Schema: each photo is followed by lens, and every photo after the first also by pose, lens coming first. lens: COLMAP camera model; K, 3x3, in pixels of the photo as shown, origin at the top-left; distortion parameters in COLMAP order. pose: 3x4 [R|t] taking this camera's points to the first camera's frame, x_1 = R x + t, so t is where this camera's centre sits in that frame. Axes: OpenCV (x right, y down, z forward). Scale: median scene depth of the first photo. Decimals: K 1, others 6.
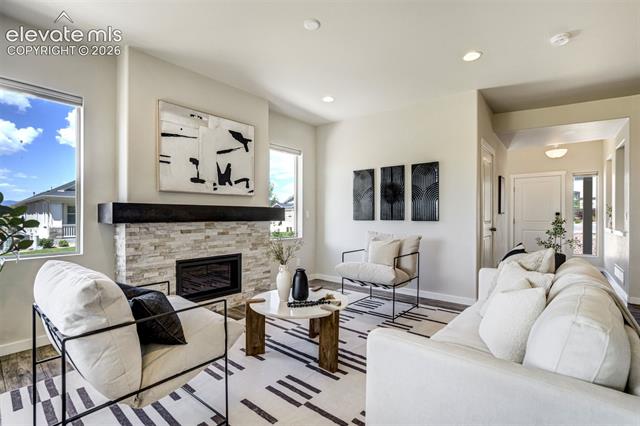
lens RADIAL K [[300.8, 0, 284.4], [0, 300.8, 219.7], [0, 0, 1]] dist [-0.033369, 0.006479]
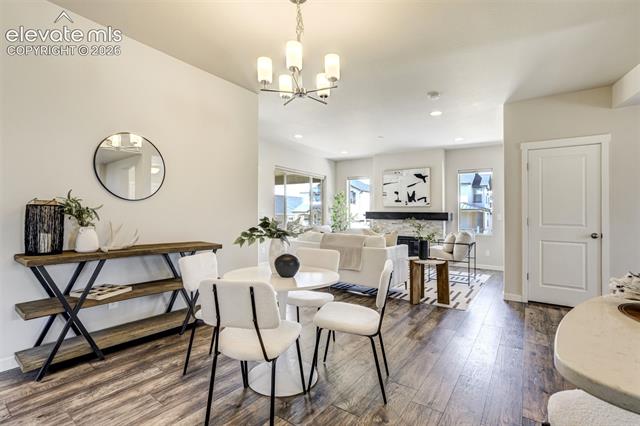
lens RADIAL K [[300.8, 0, 316.7], [0, 300.8, 214.2], [0, 0, 1]] dist [-0.033369, 0.006479]
pose [[0.098898, 0.003303, -0.995092, 1.787855], [-0.020674, 0.999785, 0.001264, -0.021969], [0.994883, 0.020447, 0.098946, 0.167068]]
